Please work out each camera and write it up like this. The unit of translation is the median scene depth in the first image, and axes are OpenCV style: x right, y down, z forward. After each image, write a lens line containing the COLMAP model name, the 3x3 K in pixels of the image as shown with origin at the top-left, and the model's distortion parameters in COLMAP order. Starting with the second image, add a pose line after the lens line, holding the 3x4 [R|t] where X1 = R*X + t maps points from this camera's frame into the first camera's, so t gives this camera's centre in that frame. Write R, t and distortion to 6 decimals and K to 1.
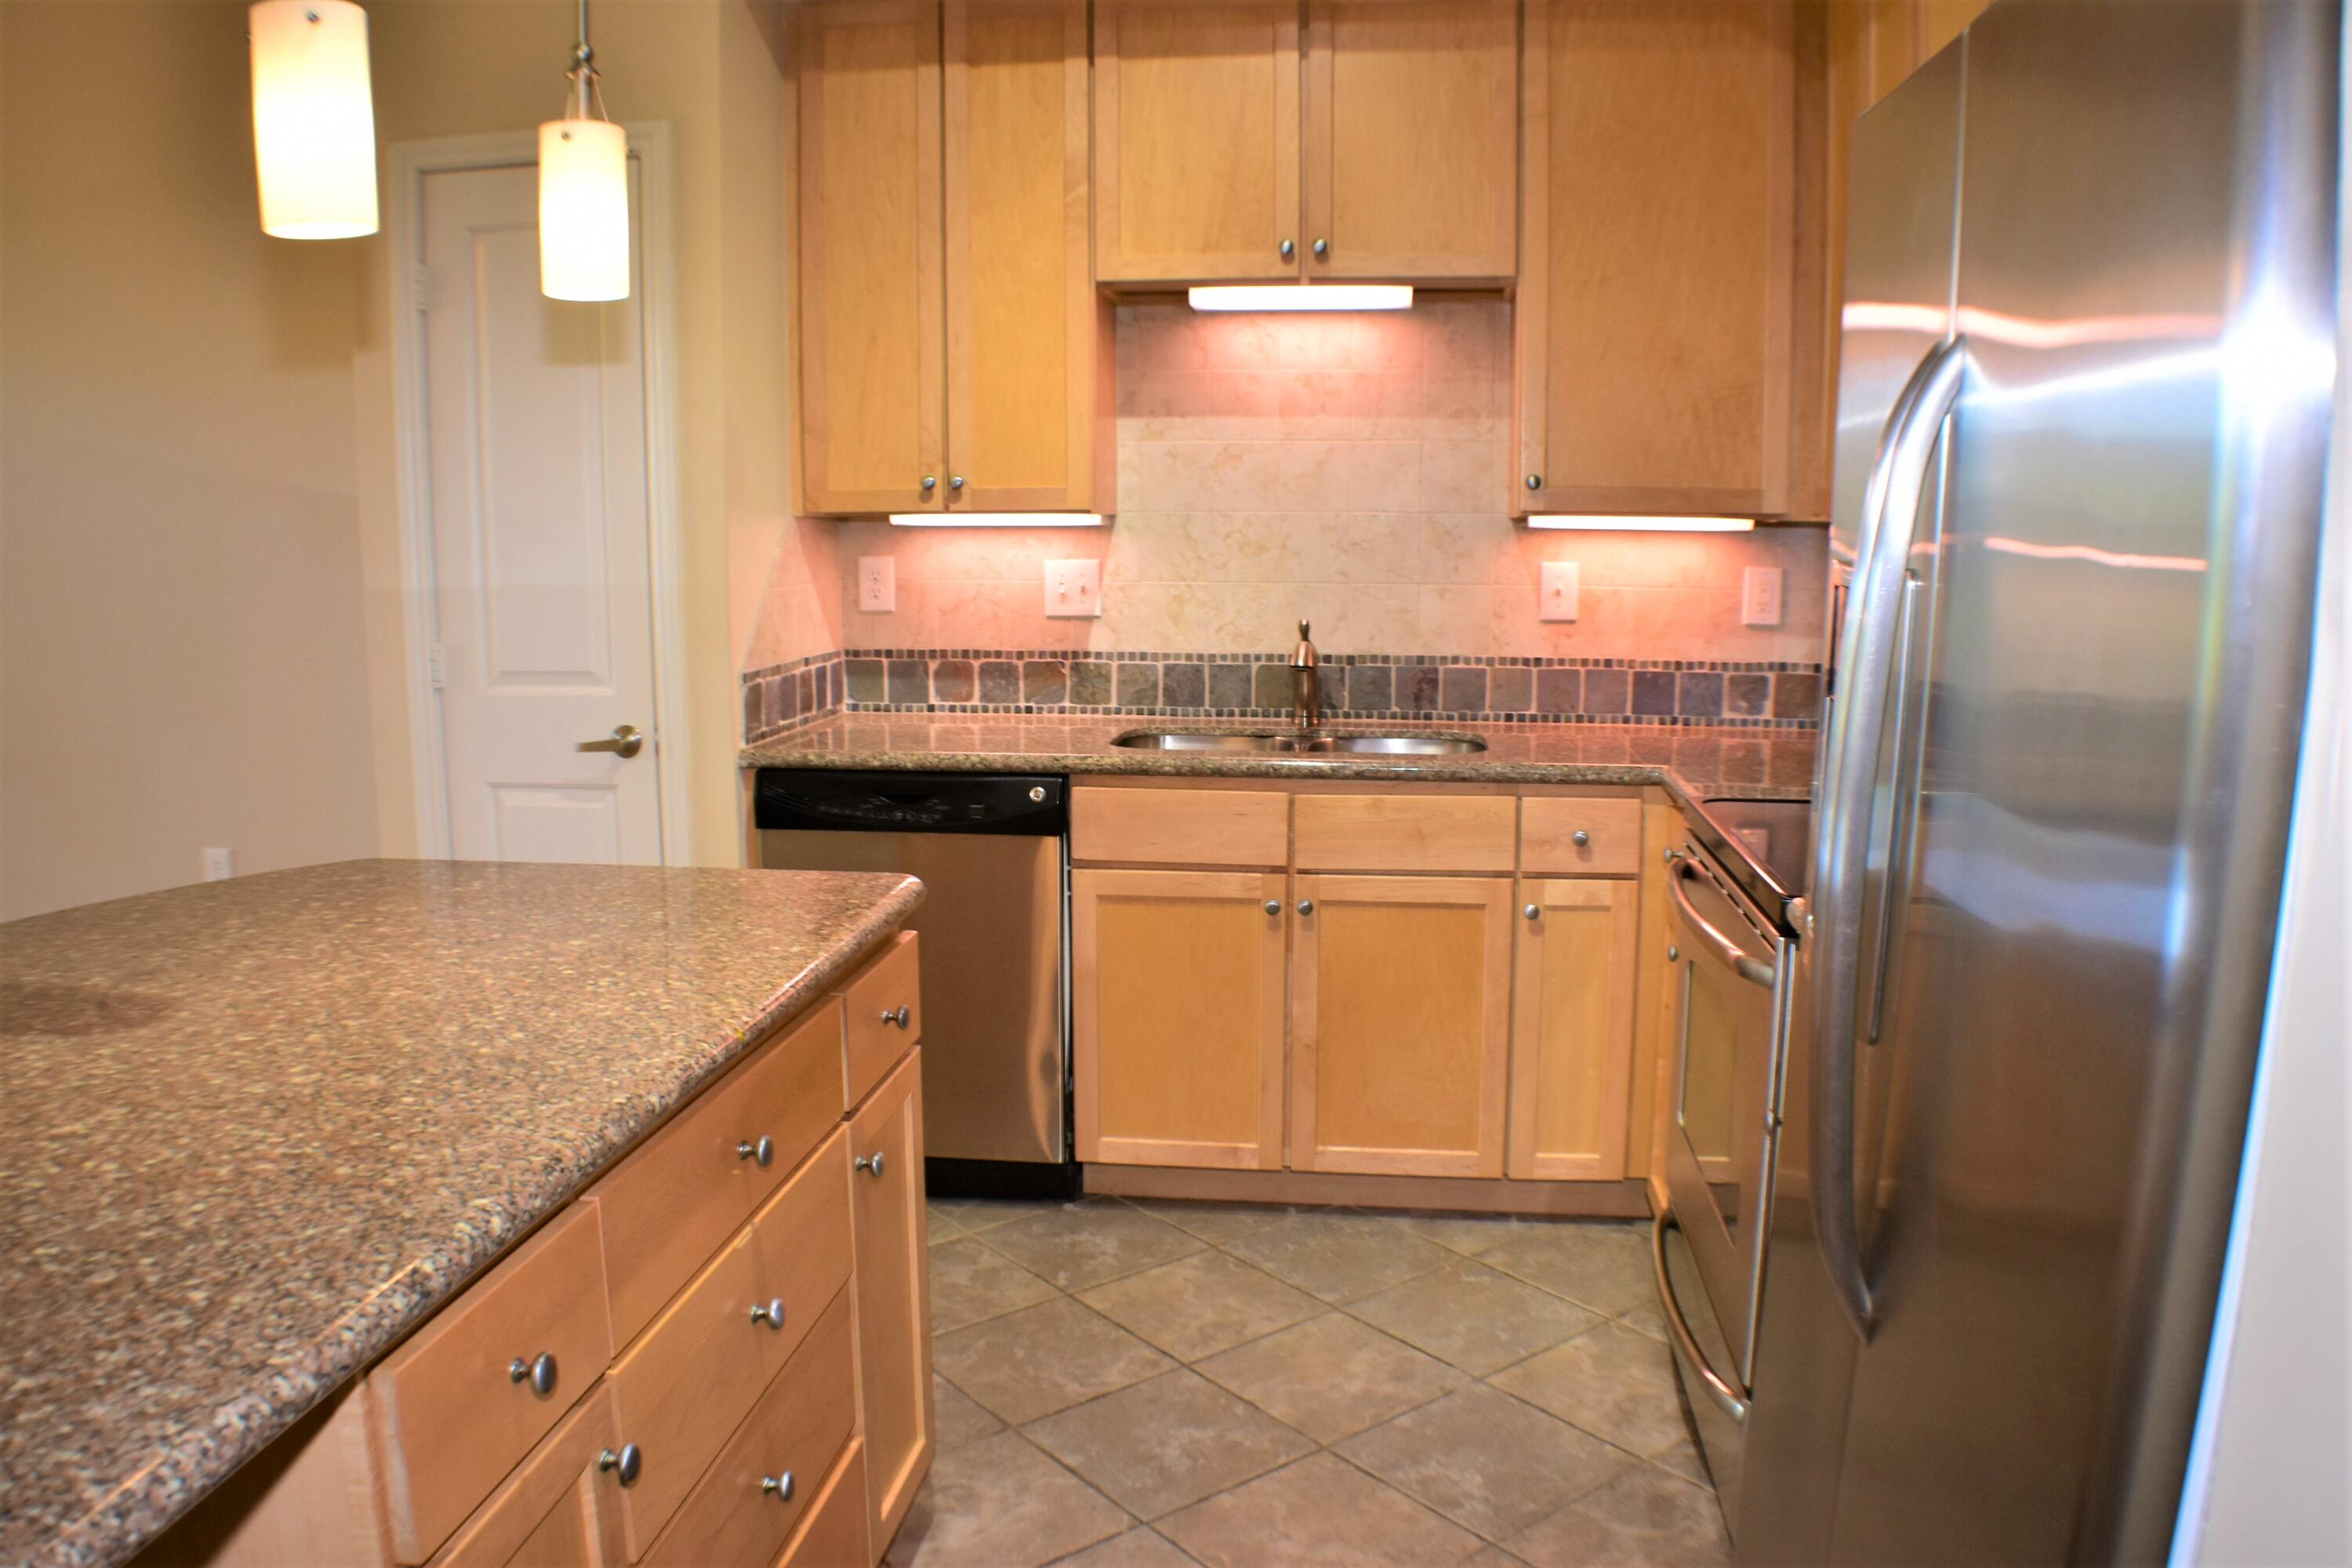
lens RADIAL K [[1778.3, 0, 1192.2], [0, 1778.3, 787.1], [0, 0, 1]] dist [-0.171463, 0.051534]
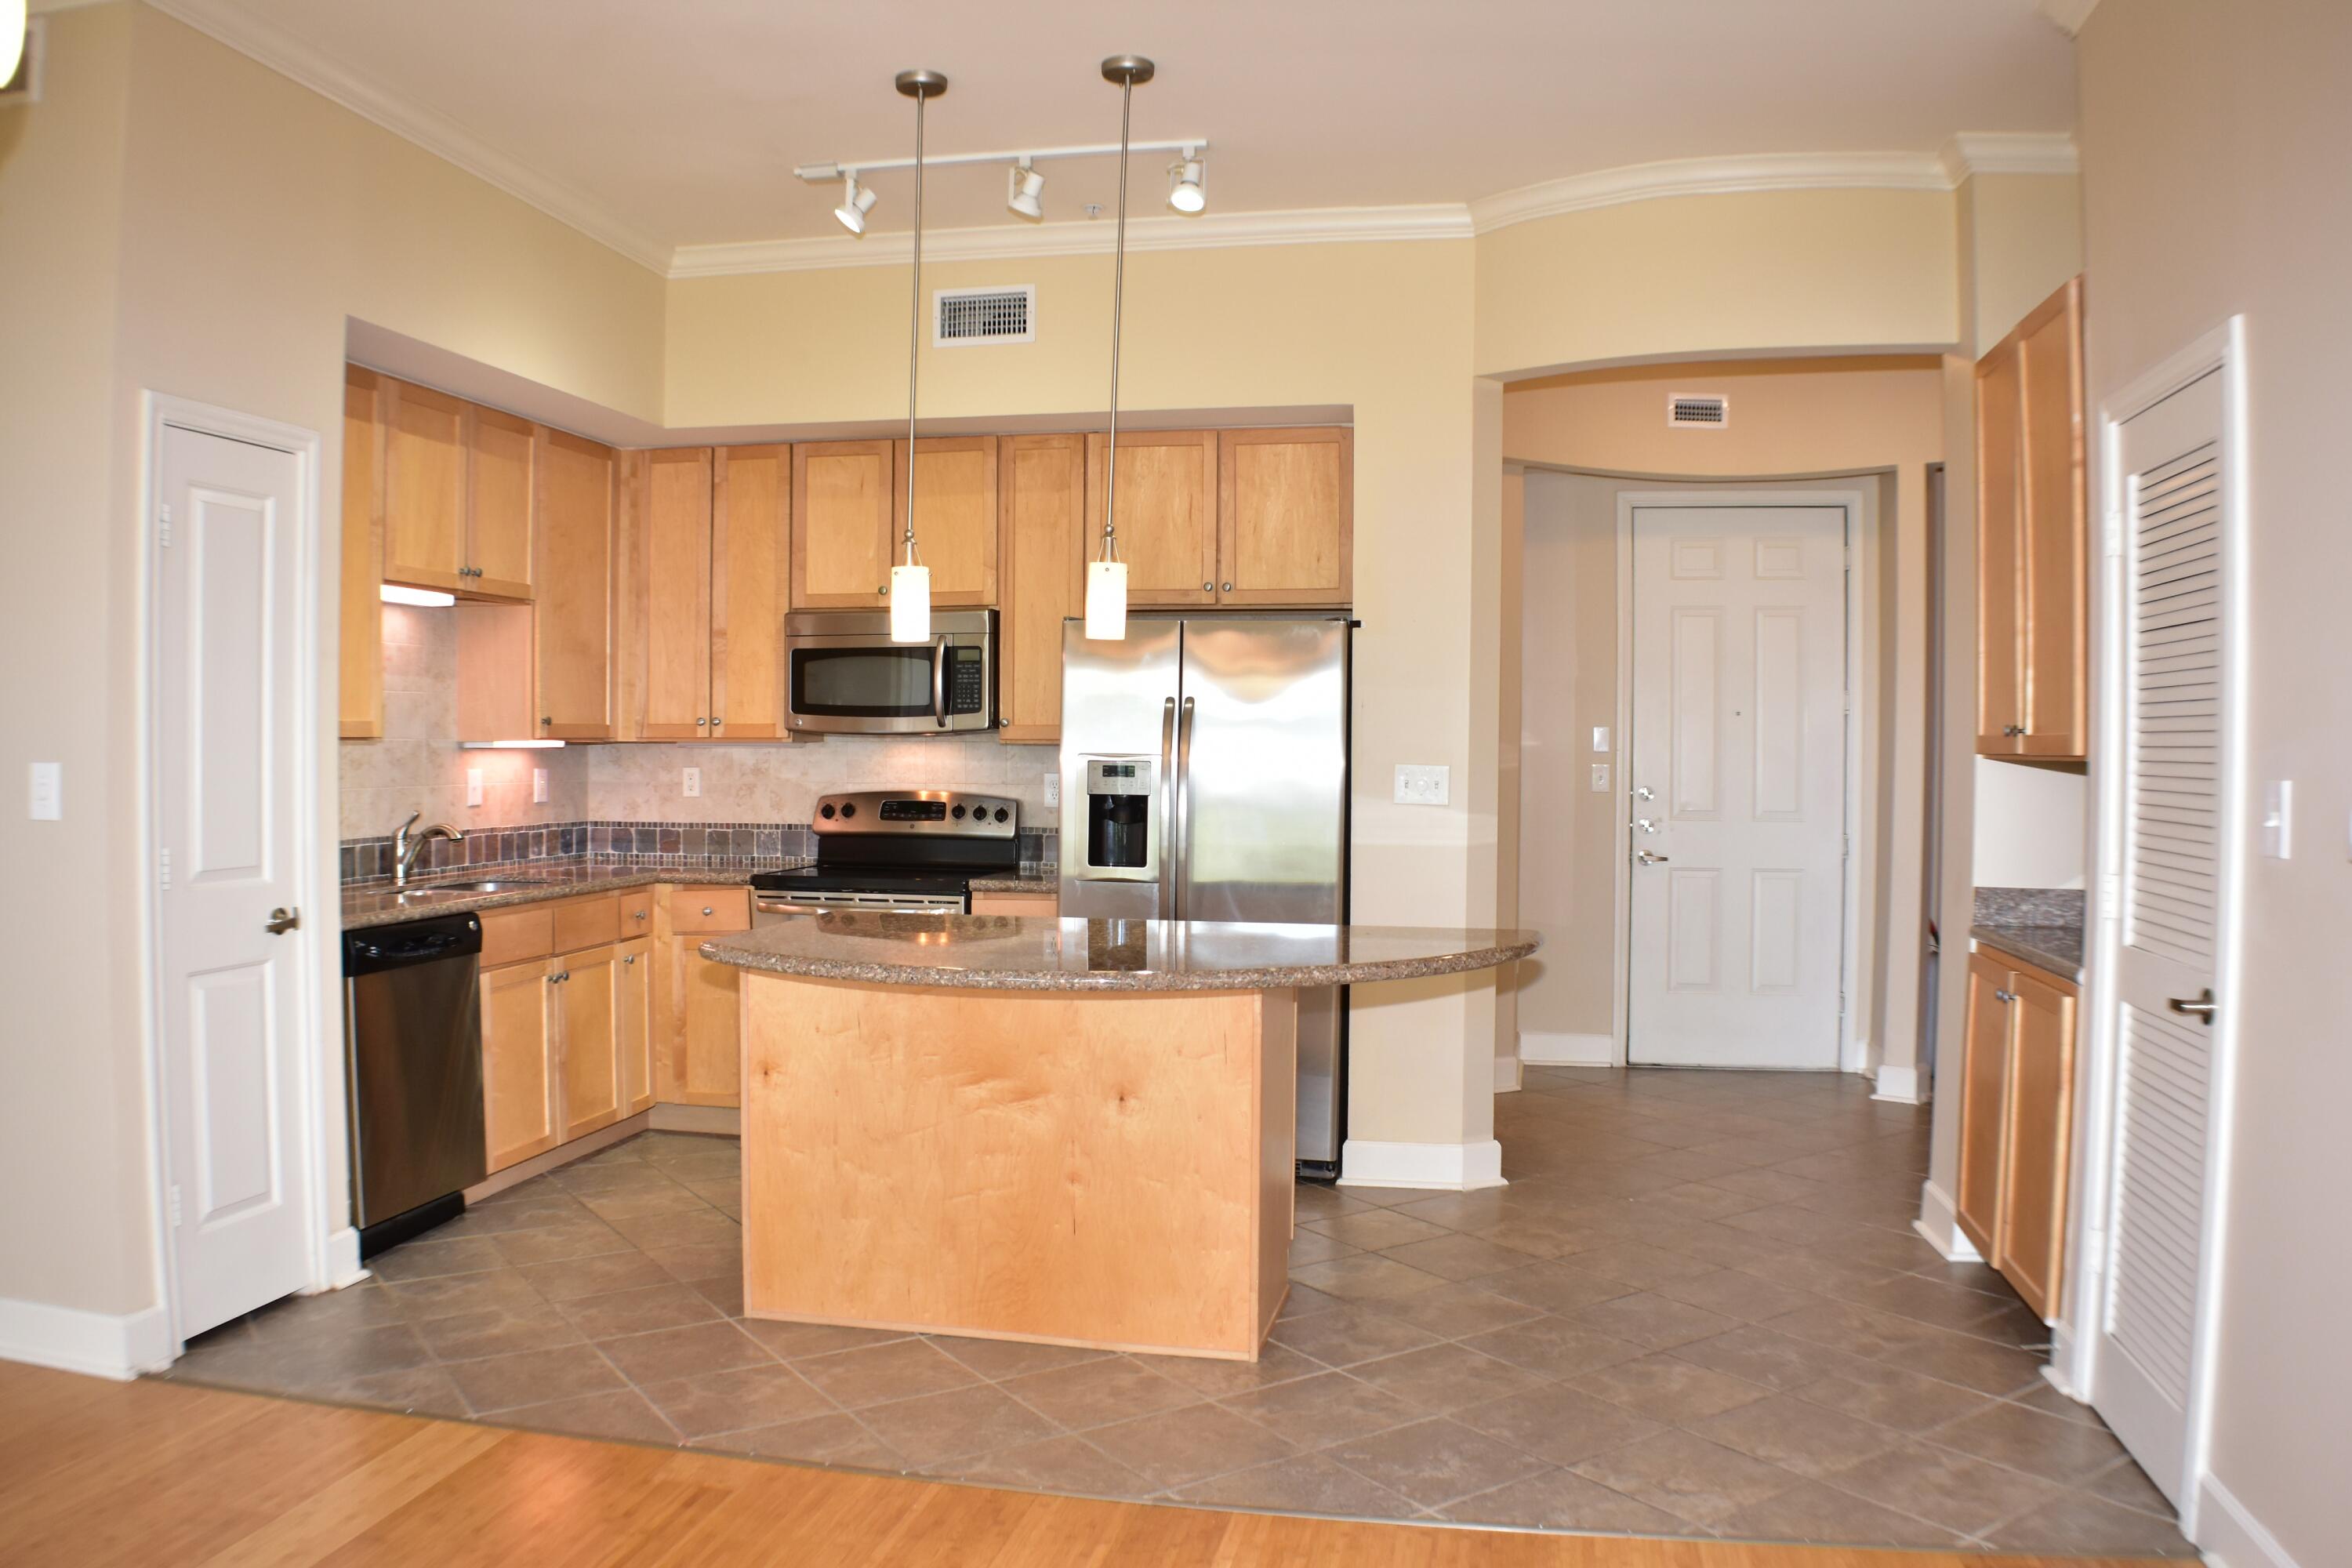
lens RADIAL K [[1778.3, 0, 1192.2], [0, 1778.3, 787.1], [0, 0, 1]] dist [-0.171463, 0.051534]
pose [[0.067481, -0.025292, 0.997400, -1.461982], [0.149567, 0.988639, 0.014951, -0.041486], [-0.986446, 0.148169, 0.070498, 0.274408]]
